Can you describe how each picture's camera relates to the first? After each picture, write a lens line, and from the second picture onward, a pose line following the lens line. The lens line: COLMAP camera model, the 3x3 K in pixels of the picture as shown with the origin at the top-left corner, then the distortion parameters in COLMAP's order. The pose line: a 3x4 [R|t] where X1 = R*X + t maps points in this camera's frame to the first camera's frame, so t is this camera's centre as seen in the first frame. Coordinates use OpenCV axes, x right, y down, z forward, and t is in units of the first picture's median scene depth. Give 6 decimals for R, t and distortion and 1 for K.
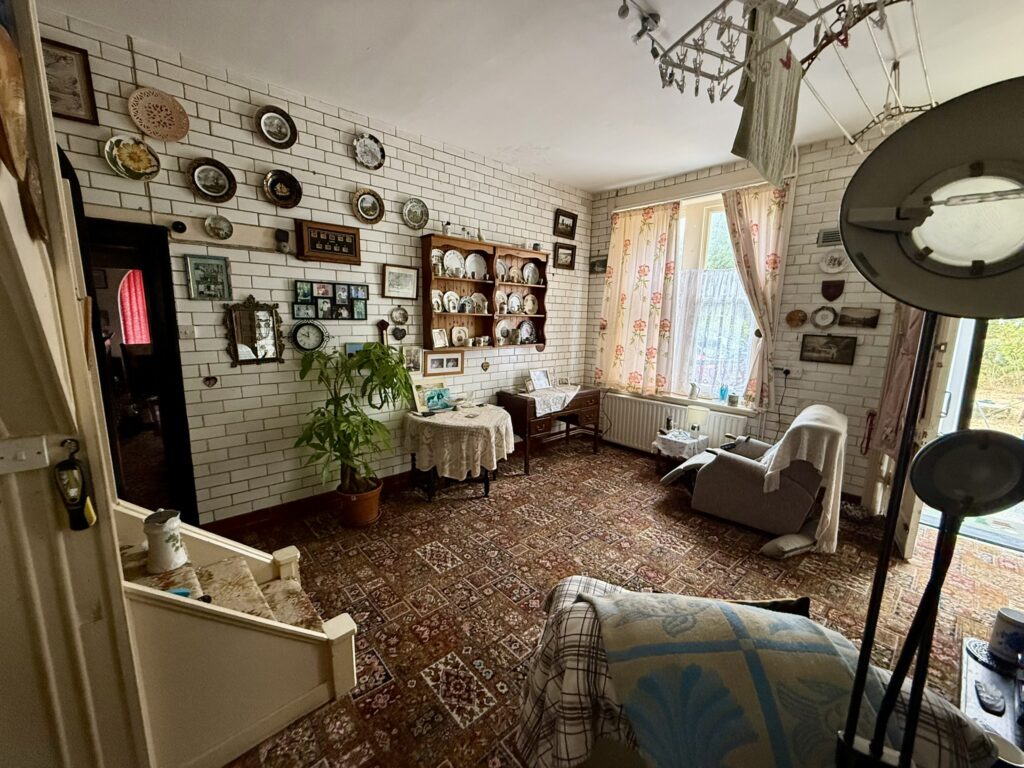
lens RADIAL K [[411.3, 0, 509.4], [0, 411.3, 384.0], [0, 0, 1]] dist [0.000730, 0.000288]
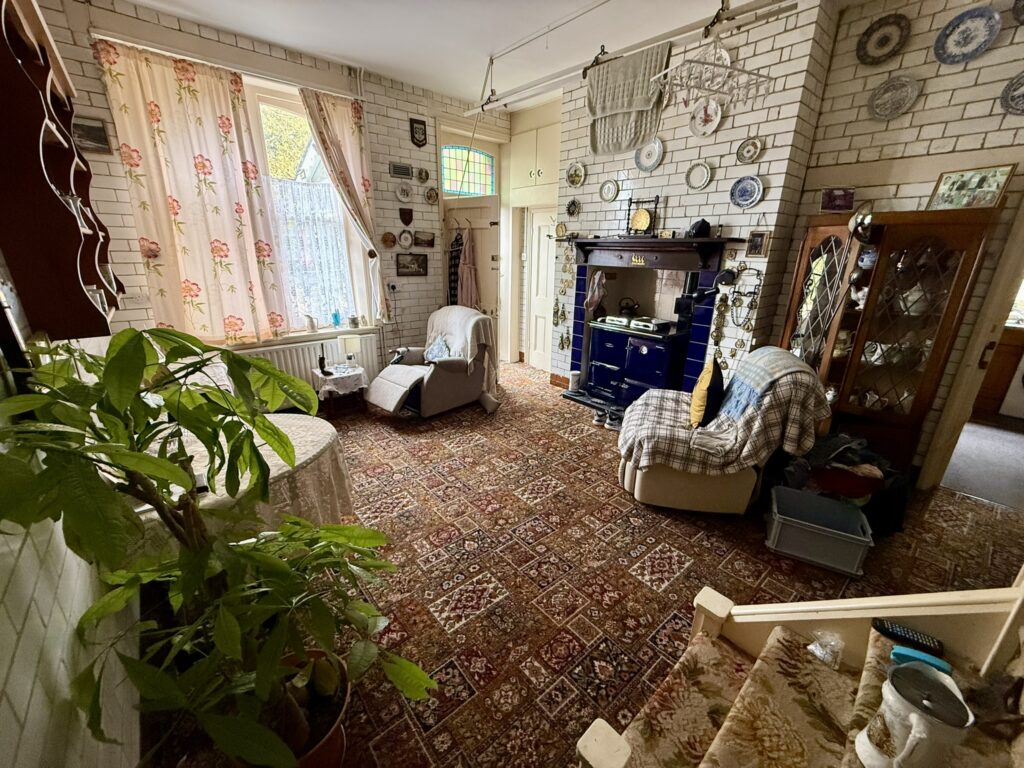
lens RADIAL K [[411.3, 0, 509.4], [0, 411.3, 384.0], [0, 0, 1]] dist [0.000730, 0.000288]
pose [[0.019802, -0.333707, 0.942469, -0.561040], [0.150944, 0.932847, 0.327129, -0.112303], [-0.988344, 0.135782, 0.068843, 0.661721]]
